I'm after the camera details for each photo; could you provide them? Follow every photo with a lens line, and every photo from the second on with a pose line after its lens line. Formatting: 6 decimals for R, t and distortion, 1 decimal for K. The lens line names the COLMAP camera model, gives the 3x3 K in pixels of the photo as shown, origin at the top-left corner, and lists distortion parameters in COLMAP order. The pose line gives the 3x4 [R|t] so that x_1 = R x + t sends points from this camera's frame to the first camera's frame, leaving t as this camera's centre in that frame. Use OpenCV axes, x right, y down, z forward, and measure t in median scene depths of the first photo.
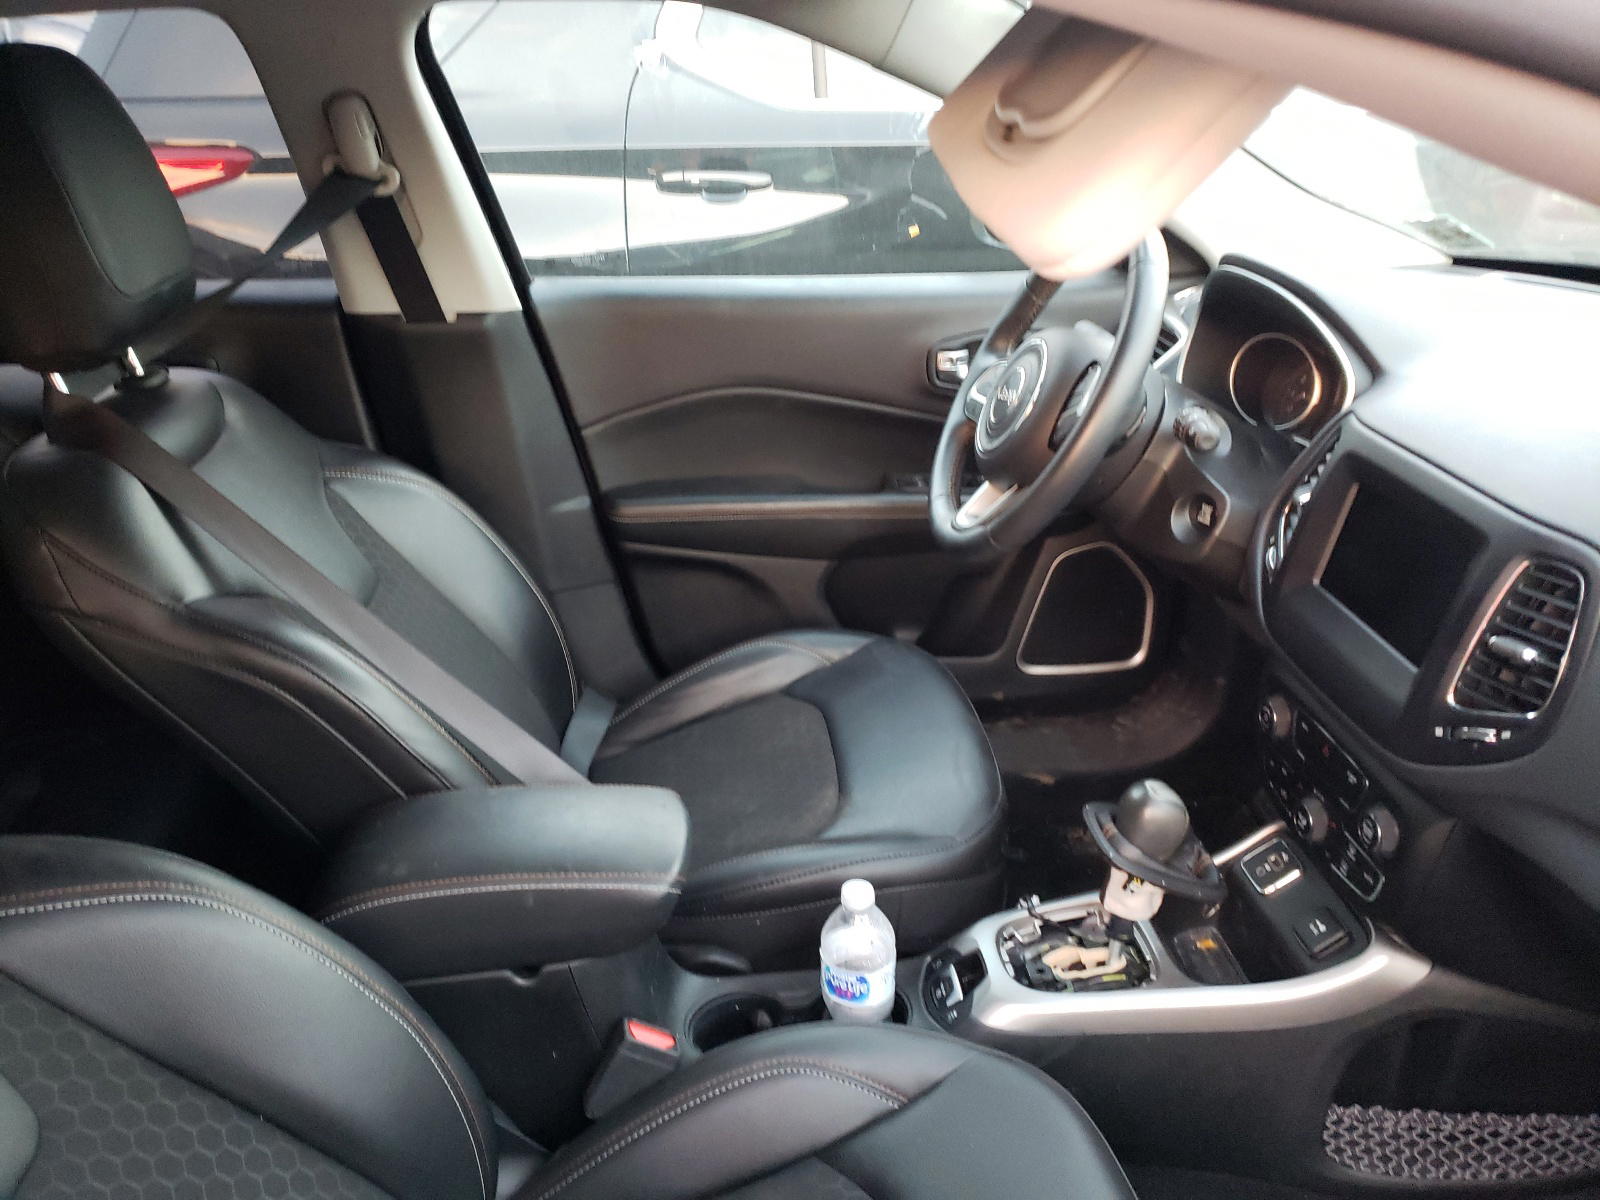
lens RADIAL K [[1285.5, 0, 796.1], [0, 1285.5, 594.5], [0, 0, 1]] dist [0.070657, -0.100978]
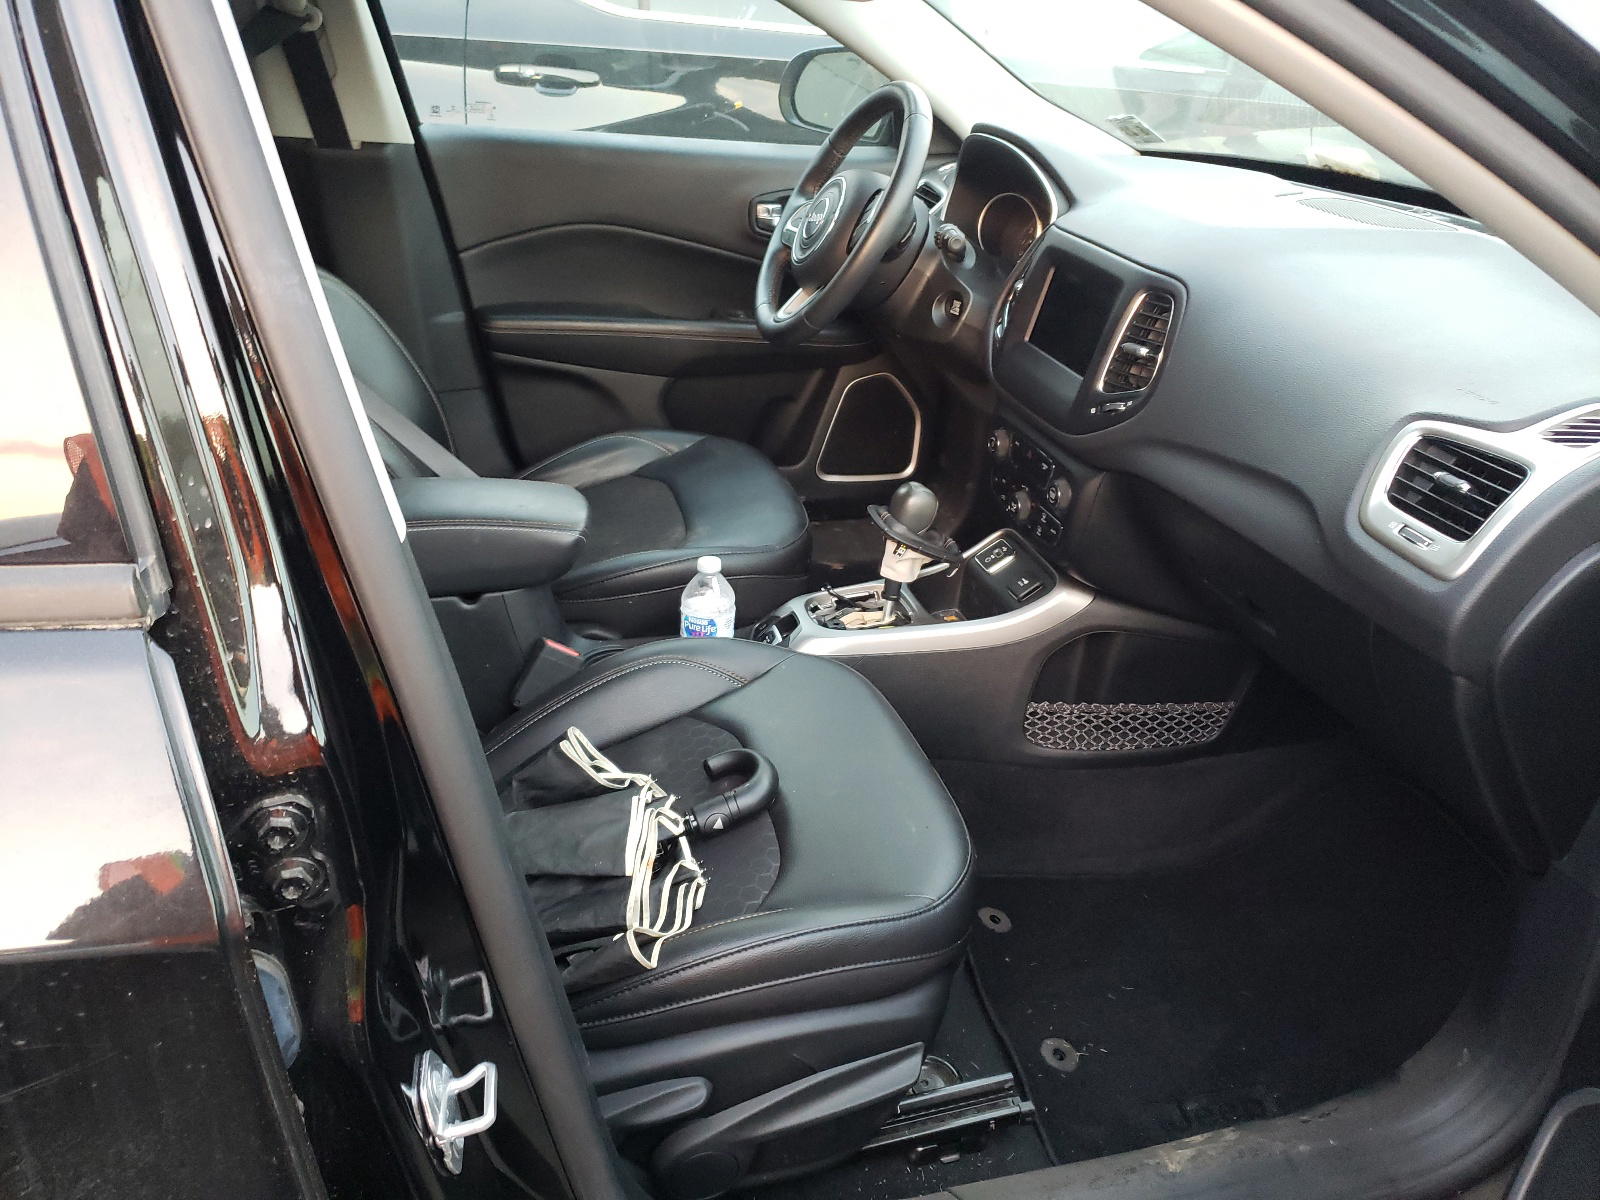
lens RADIAL K [[1285.5, 0, 805.0], [0, 1285.5, 615.2], [0, 0, 1]] dist [0.070657, -0.100978]
pose [[0.984515, 0.002537, 0.175284, -0.085970], [-0.009505, 0.999197, 0.038926, 0.218735], [-0.175045, -0.039990, 0.983748, -0.351421]]
